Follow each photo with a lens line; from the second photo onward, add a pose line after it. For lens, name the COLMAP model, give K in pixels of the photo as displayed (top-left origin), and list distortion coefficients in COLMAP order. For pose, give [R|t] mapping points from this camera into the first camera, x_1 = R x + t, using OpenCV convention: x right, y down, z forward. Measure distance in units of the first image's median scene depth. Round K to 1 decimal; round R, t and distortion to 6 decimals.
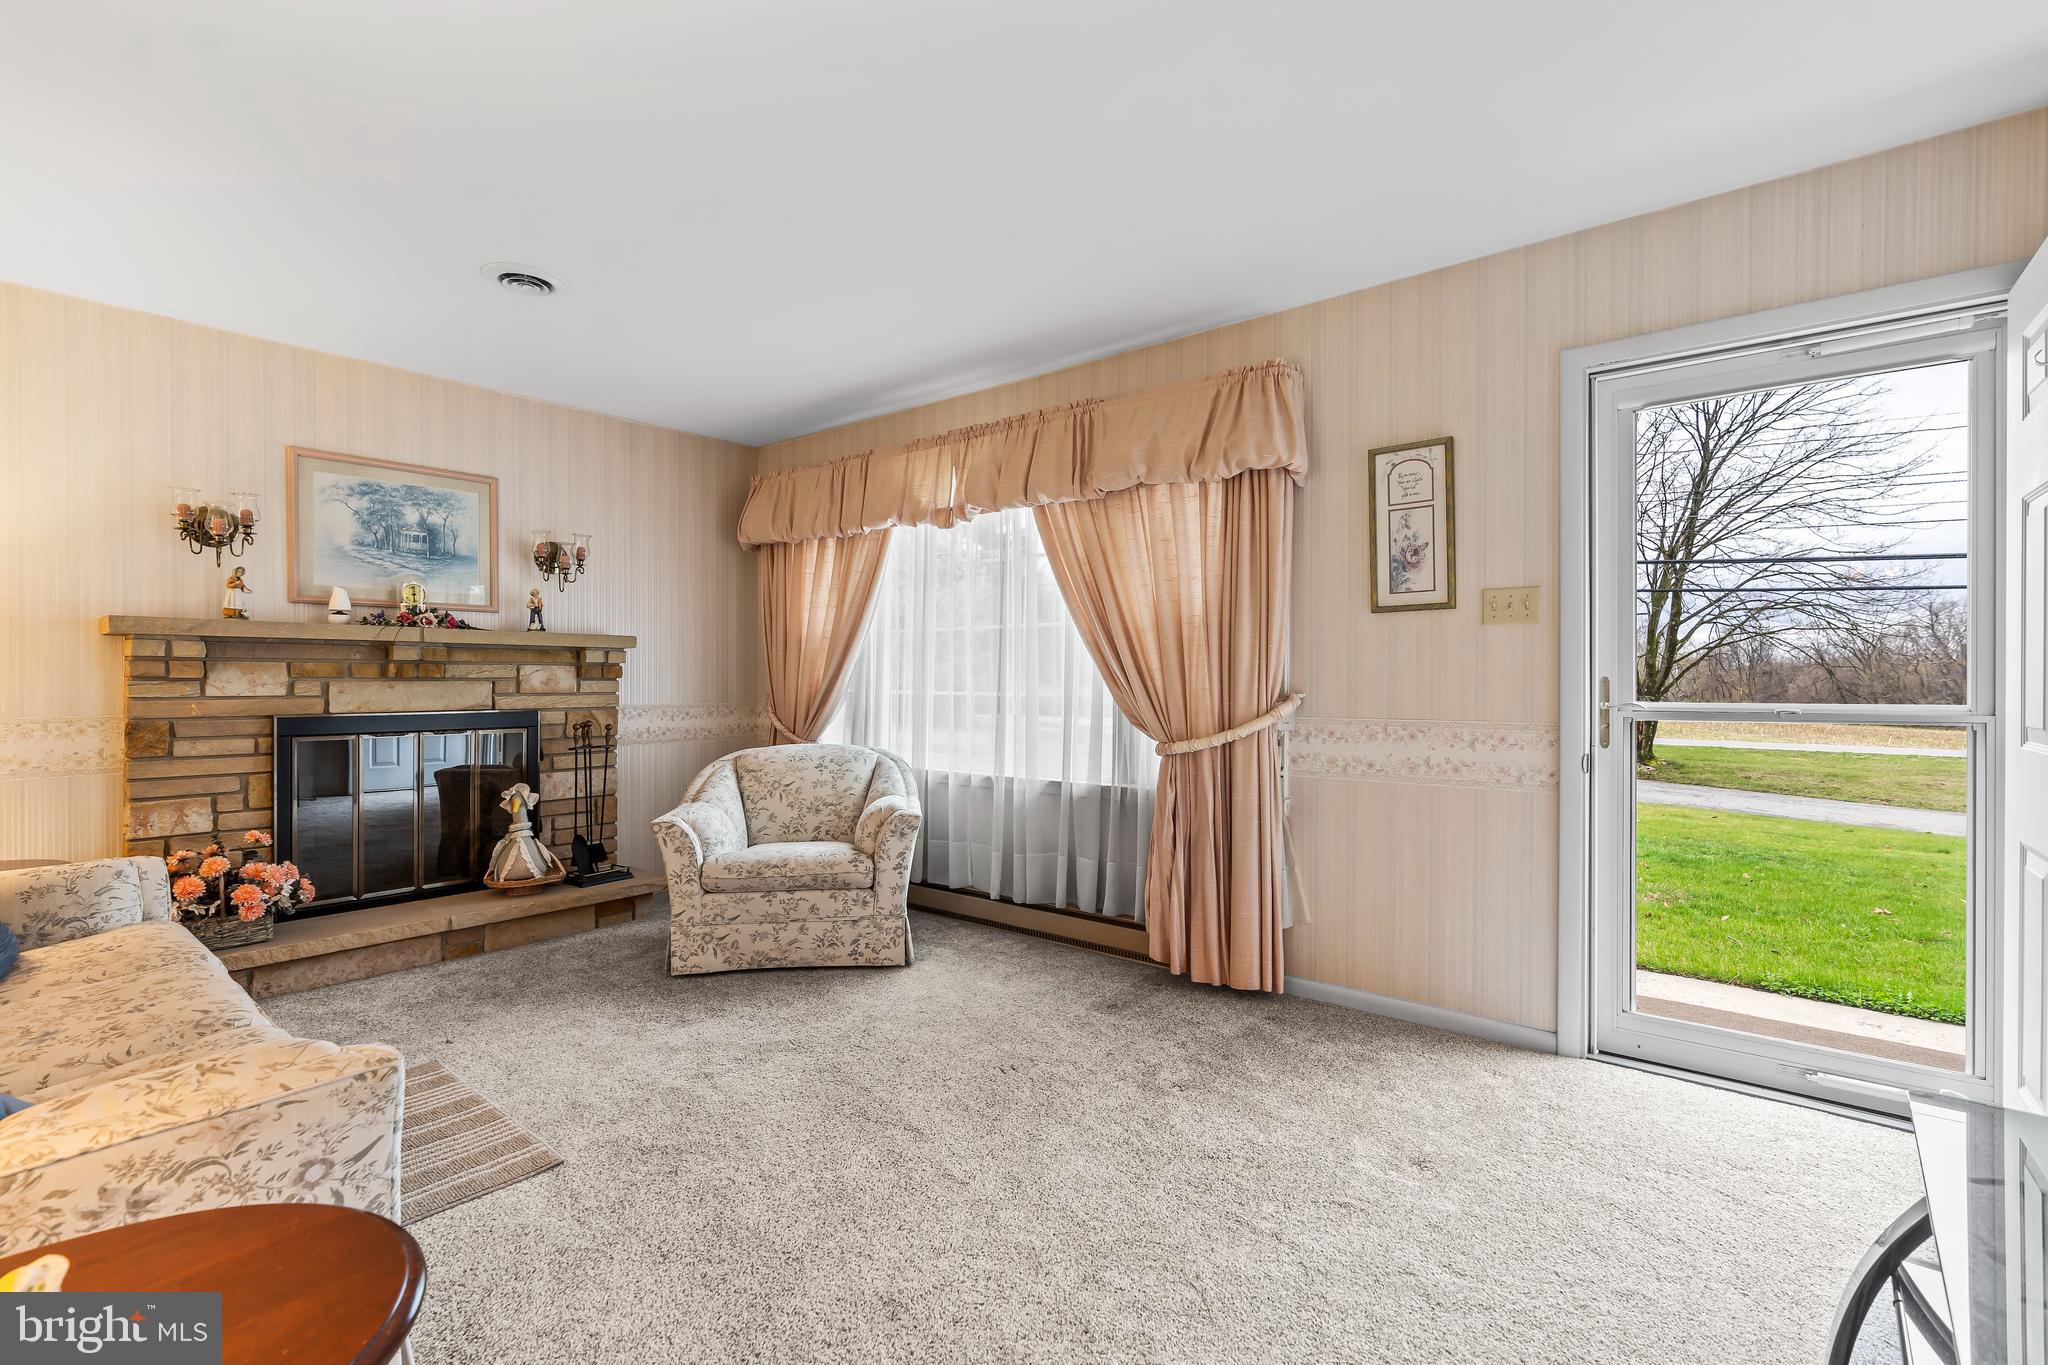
lens RADIAL K [[943.8, 0, 1022.9], [0, 943.8, 691.0], [0, 0, 1]] dist [-0.003102, 0.001011]
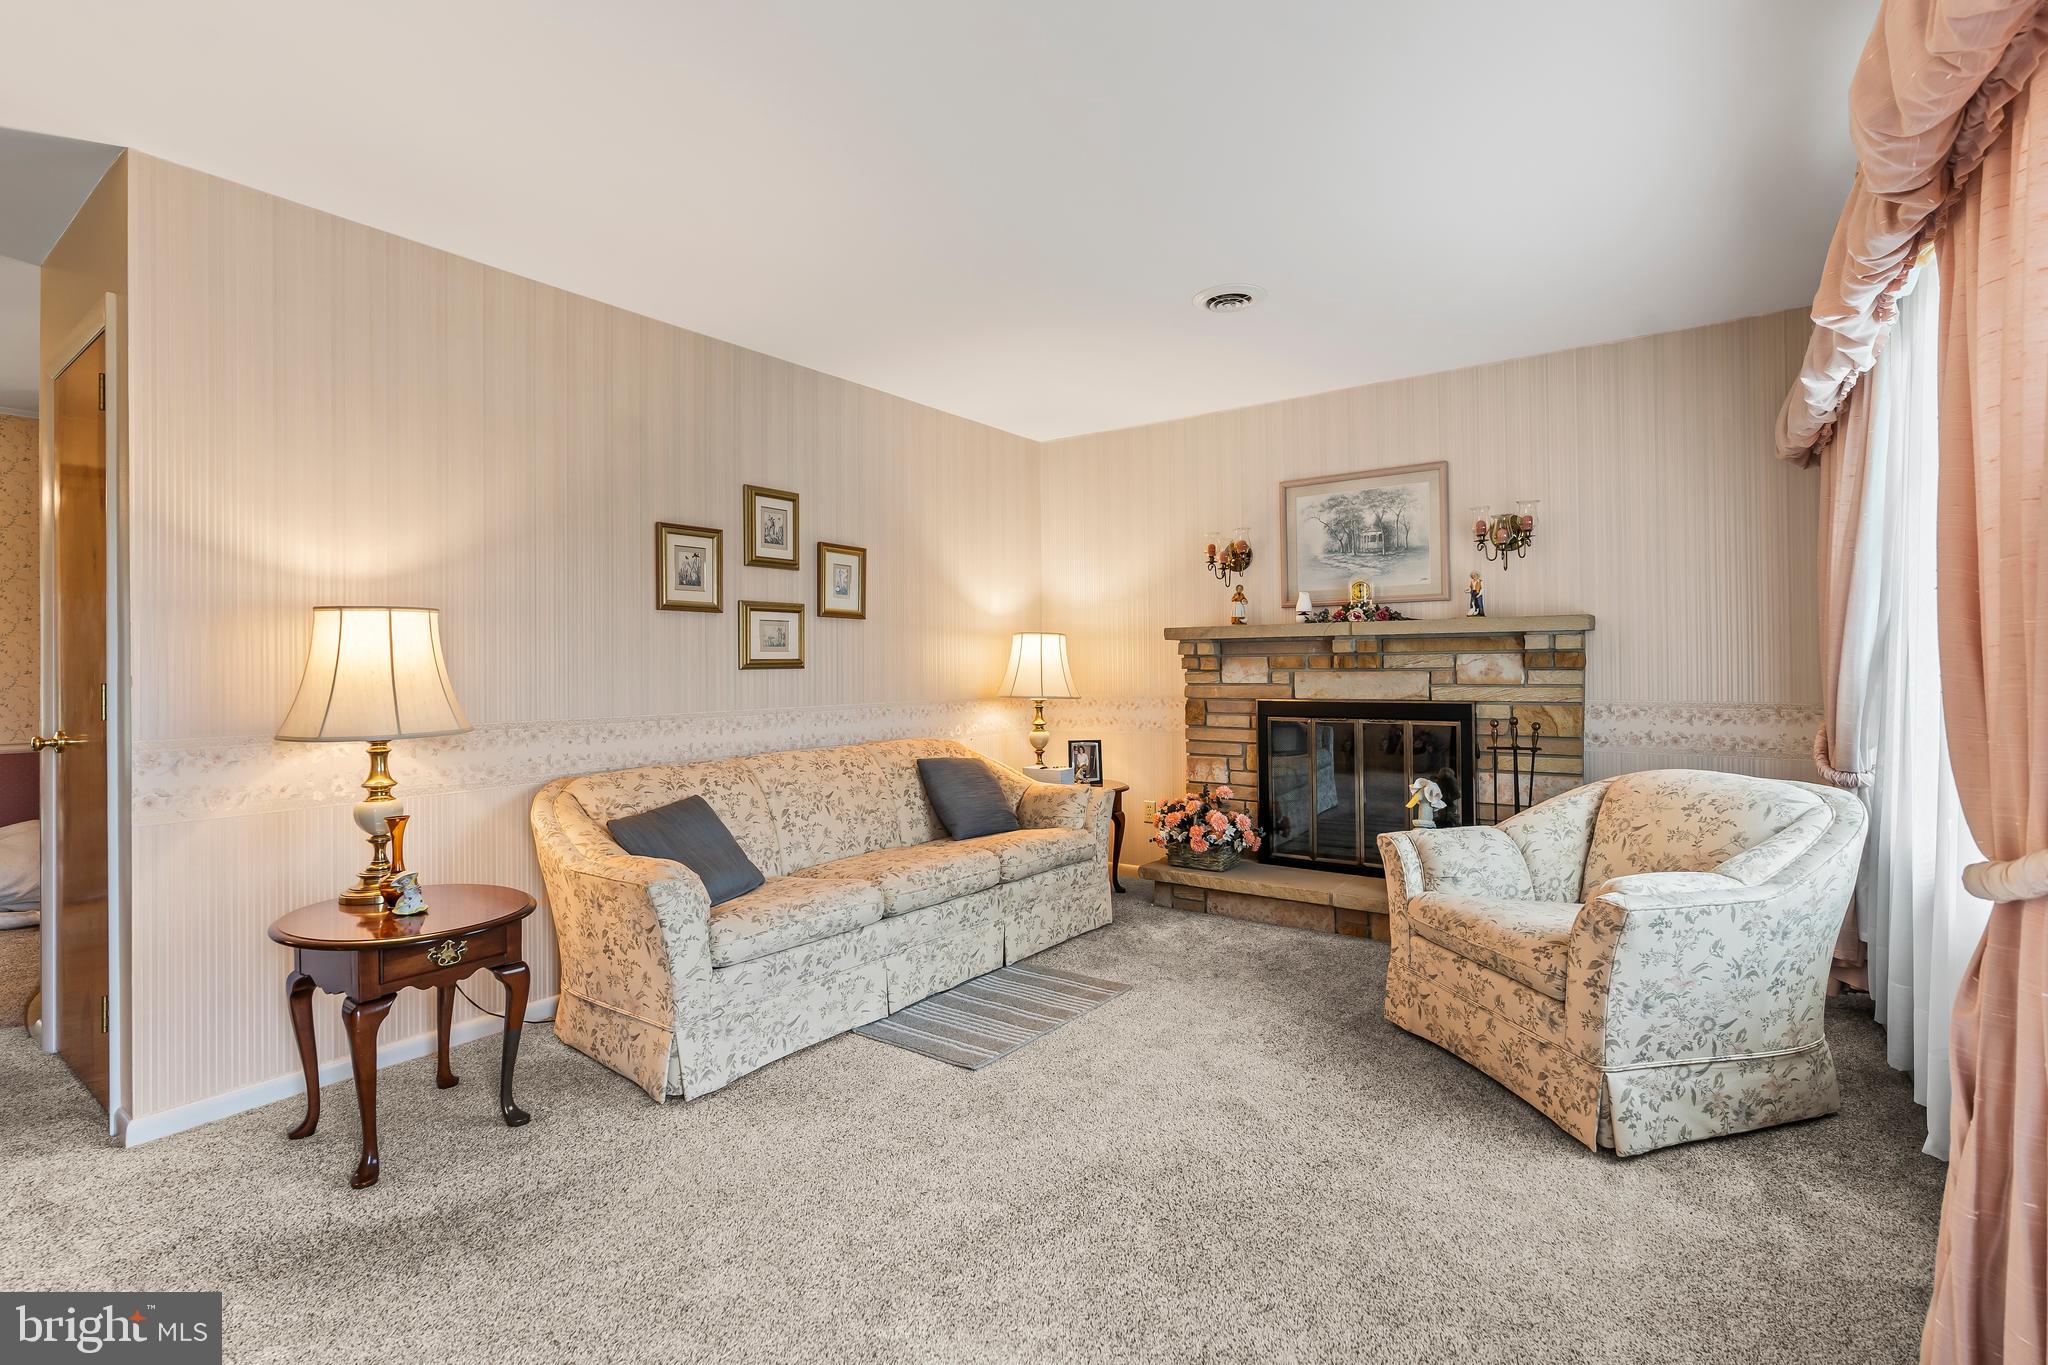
lens RADIAL K [[943.8, 0, 1023.1], [0, 943.8, 661.9], [0, 0, 1]] dist [-0.003102, 0.001011]
pose [[0.051225, -0.010598, -0.998631, 0.422633], [-0.008329, 0.999904, -0.011038, -0.006620], [0.998652, 0.008883, 0.051132, 0.575049]]
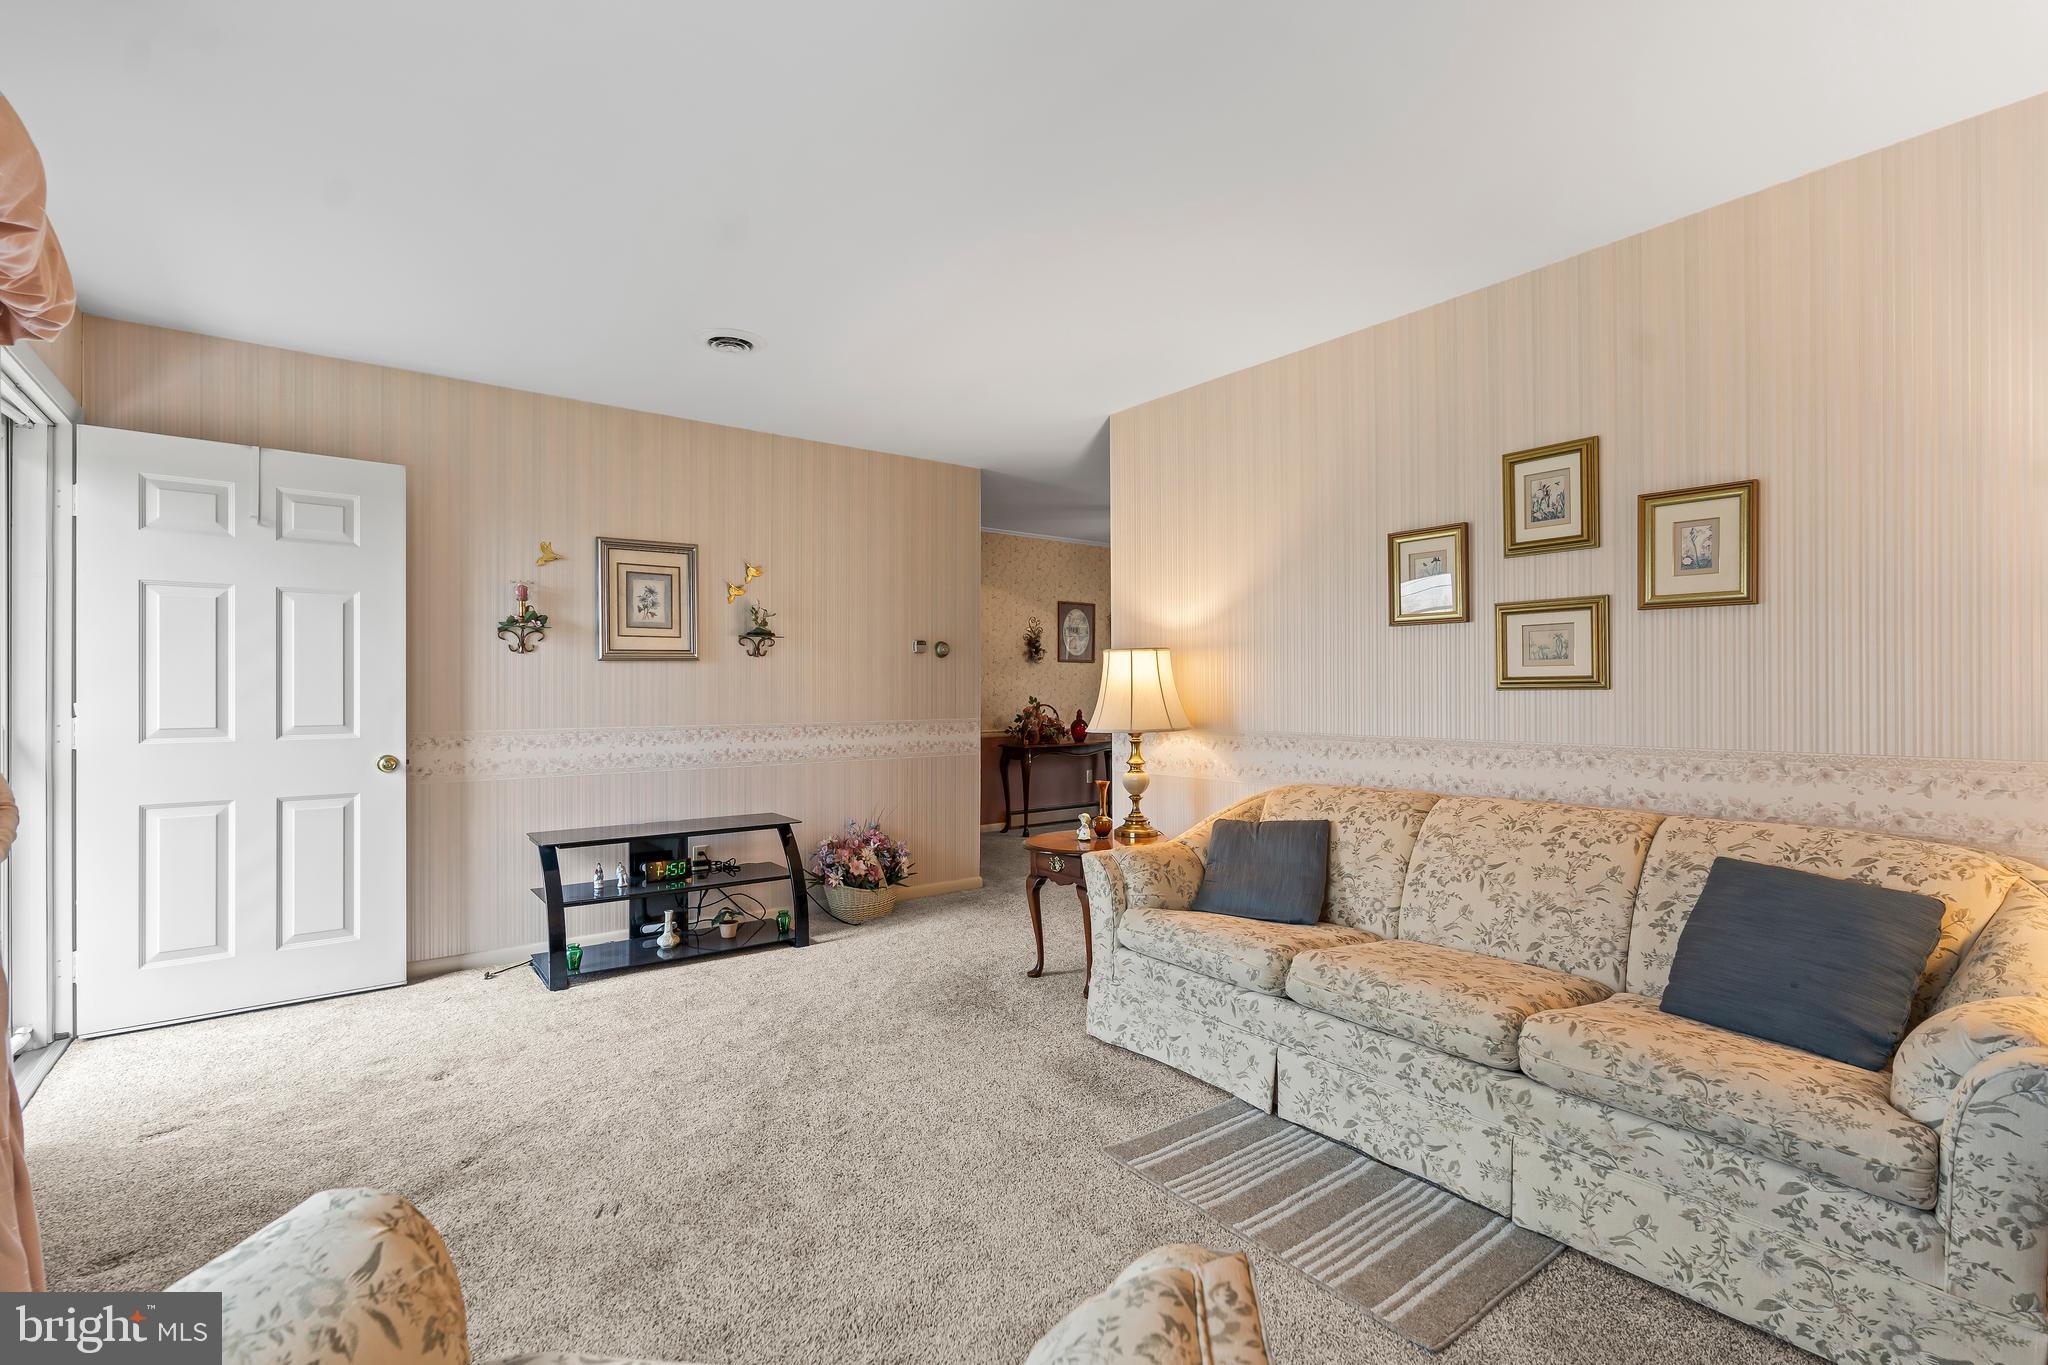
lens RADIAL K [[943.8, 0, 1028.3], [0, 943.8, 681.6], [0, 0, 1]] dist [-0.003102, 0.001011]
pose [[-0.973149, -0.003038, 0.230156, -0.361492], [-0.001252, 0.999968, 0.007903, -0.019581], [-0.230173, 0.007403, -0.973122, 1.170462]]
